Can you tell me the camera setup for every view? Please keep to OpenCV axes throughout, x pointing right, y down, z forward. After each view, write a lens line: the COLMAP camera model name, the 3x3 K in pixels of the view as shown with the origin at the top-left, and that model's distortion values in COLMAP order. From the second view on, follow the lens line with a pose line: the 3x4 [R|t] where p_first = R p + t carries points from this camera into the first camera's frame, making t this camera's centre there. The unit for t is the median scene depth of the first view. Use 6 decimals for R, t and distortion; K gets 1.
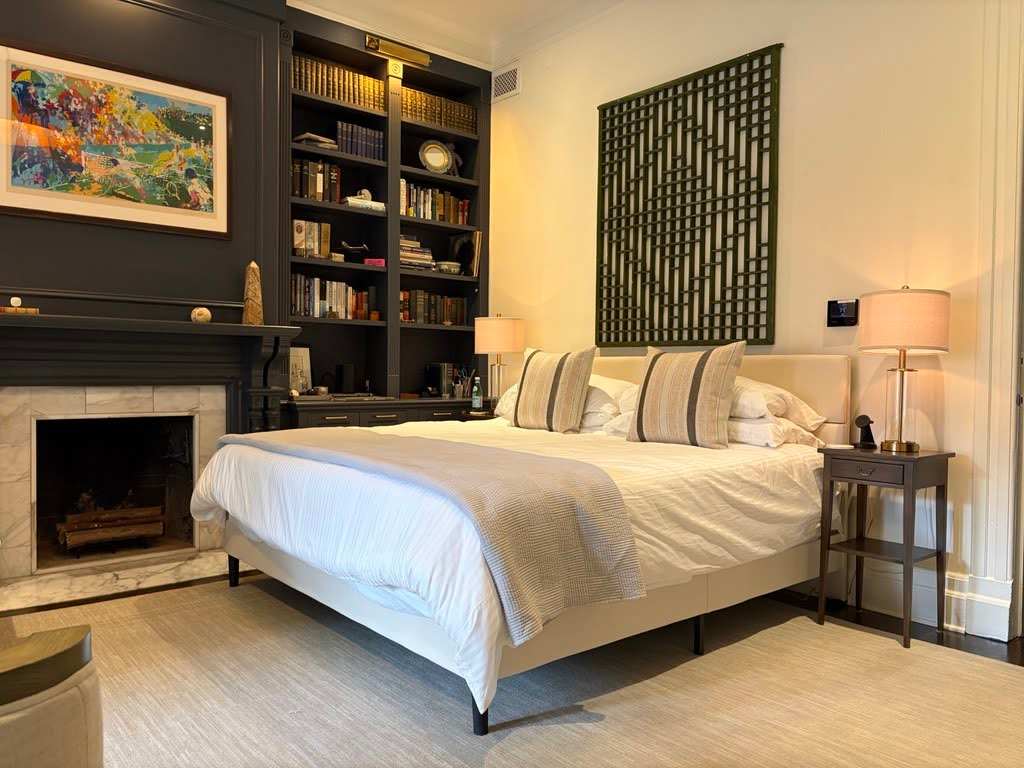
lens RADIAL K [[770.6, 0, 507.9], [0, 770.6, 388.7], [0, 0, 1]] dist [0.041304, -0.033868]
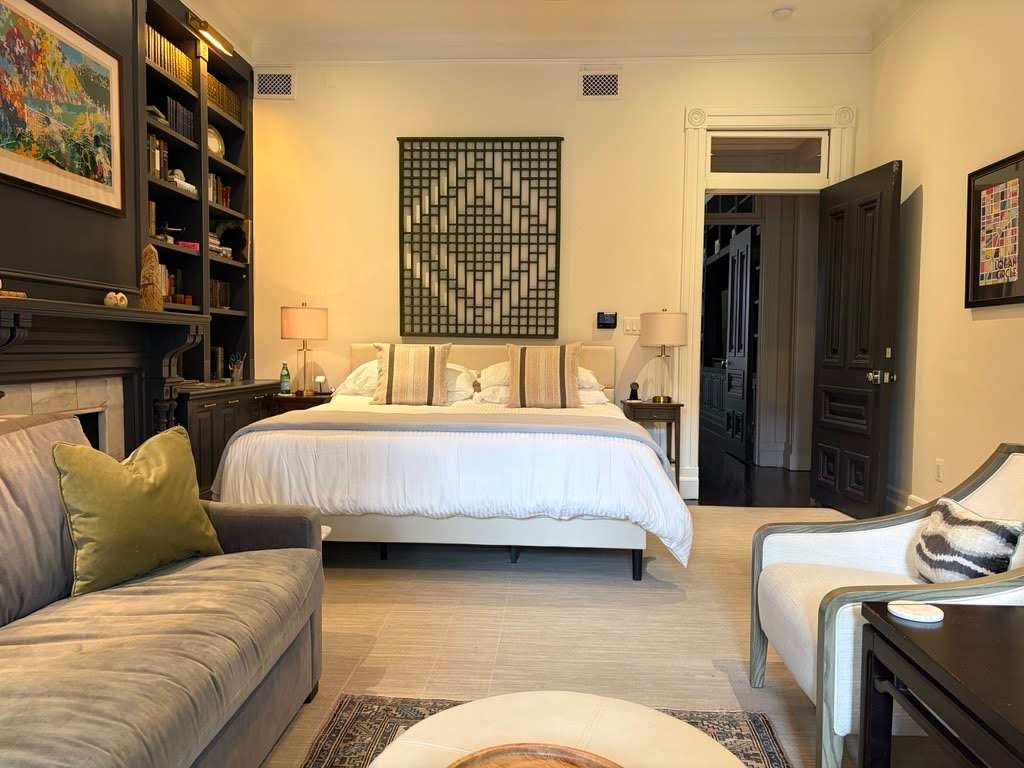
lens RADIAL K [[770.6, 0, 516.6], [0, 770.6, 387.8], [0, 0, 1]] dist [0.041304, -0.033868]
pose [[0.690023, -0.040339, 0.722662, -0.764531], [0.014913, 0.999026, 0.041526, -0.024021], [-0.723633, -0.017877, 0.689953, 0.025492]]
